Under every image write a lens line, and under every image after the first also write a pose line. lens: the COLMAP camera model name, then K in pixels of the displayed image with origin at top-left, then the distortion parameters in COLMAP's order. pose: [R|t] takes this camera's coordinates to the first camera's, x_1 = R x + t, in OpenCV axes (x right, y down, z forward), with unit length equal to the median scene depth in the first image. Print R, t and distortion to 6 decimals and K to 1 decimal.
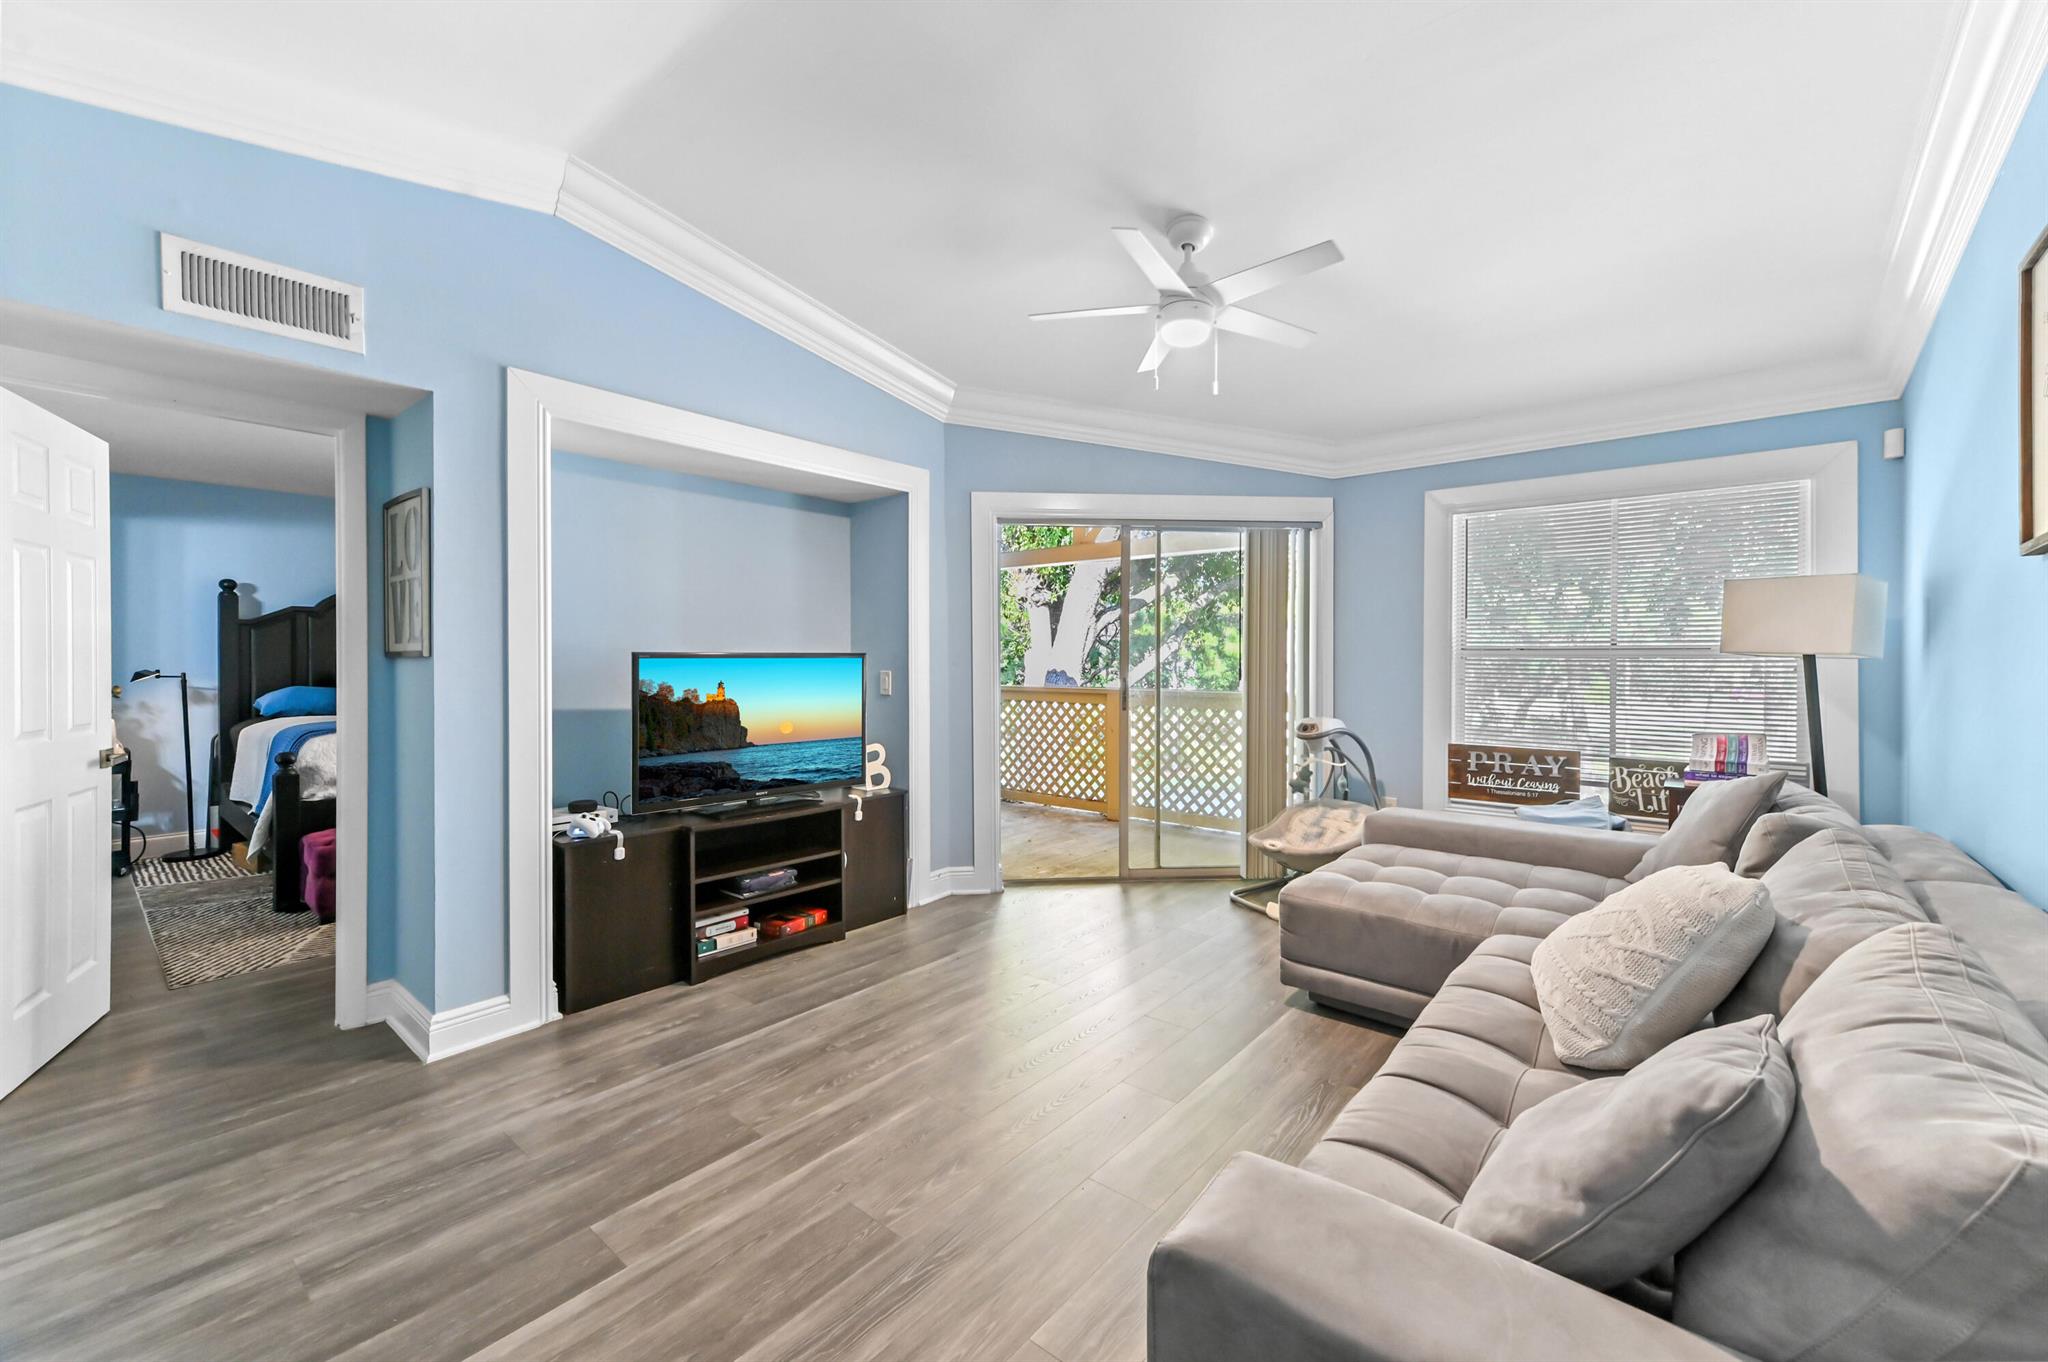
lens RADIAL K [[821.7, 0, 1036.4], [0, 821.7, 660.8], [0, 0, 1]] dist [0.013848, 0.000998]
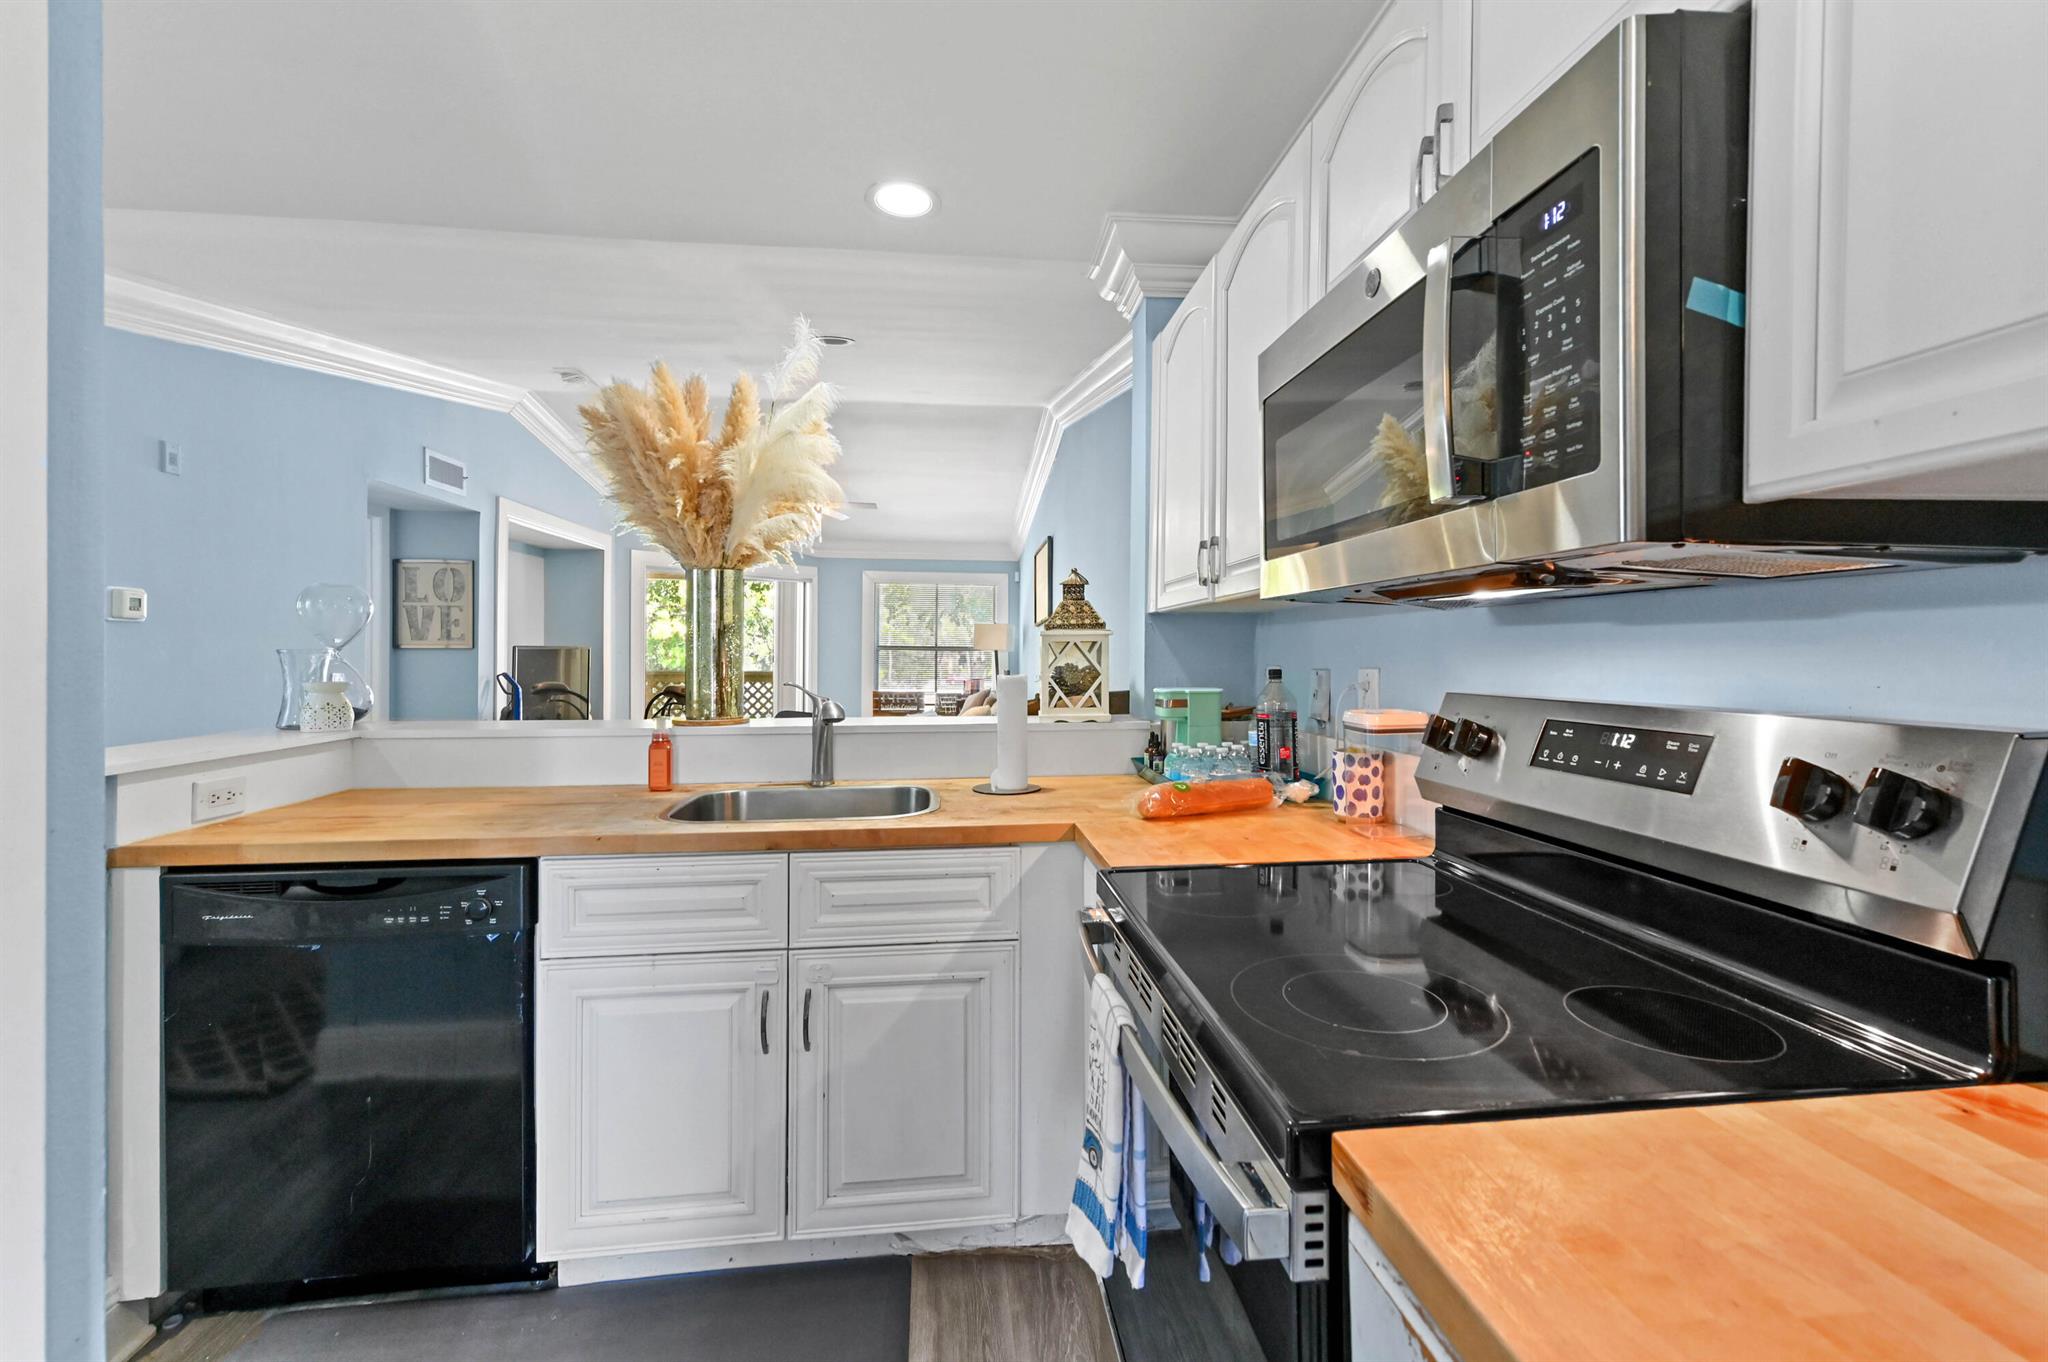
lens RADIAL K [[821.7, 0, 1030.4], [0, 821.7, 650.9], [0, 0, 1]] dist [0.013848, 0.000998]
pose [[0.696054, 0.004933, 0.717972, -1.011903], [-0.007553, 0.999971, 0.000451, -0.009532], [-0.717949, -0.005737, 0.696072, -1.048066]]
